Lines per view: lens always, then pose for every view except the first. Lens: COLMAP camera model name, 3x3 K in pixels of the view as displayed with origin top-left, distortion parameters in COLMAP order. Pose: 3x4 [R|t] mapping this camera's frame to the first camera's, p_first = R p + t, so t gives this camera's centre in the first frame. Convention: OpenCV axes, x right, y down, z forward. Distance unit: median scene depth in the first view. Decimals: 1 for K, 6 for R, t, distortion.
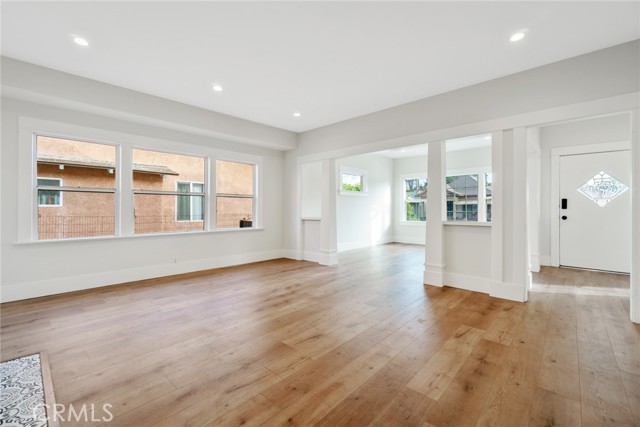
lens RADIAL K [[275.0, 0, 315.2], [0, 275.0, 214.6], [0, 0, 1]] dist [-0.001357, -0.000522]
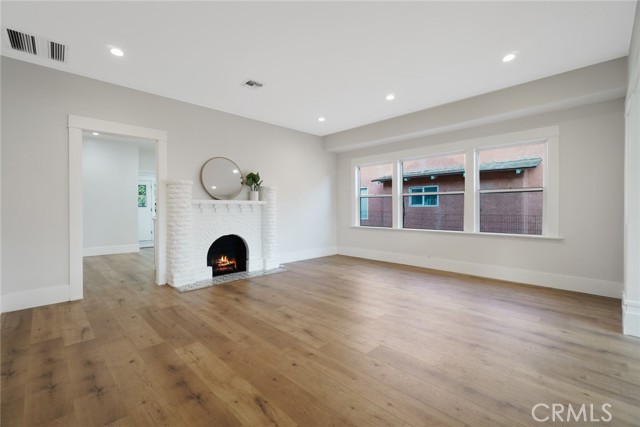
lens RADIAL K [[275.0, 0, 315.2], [0, 275.0, 214.6], [0, 0, 1]] dist [-0.001357, -0.000522]
pose [[-0.043155, 0.020066, -0.998867, 1.029360], [-0.015424, 0.999666, 0.020749, -0.017469], [0.998949, 0.016302, -0.042831, 1.021905]]
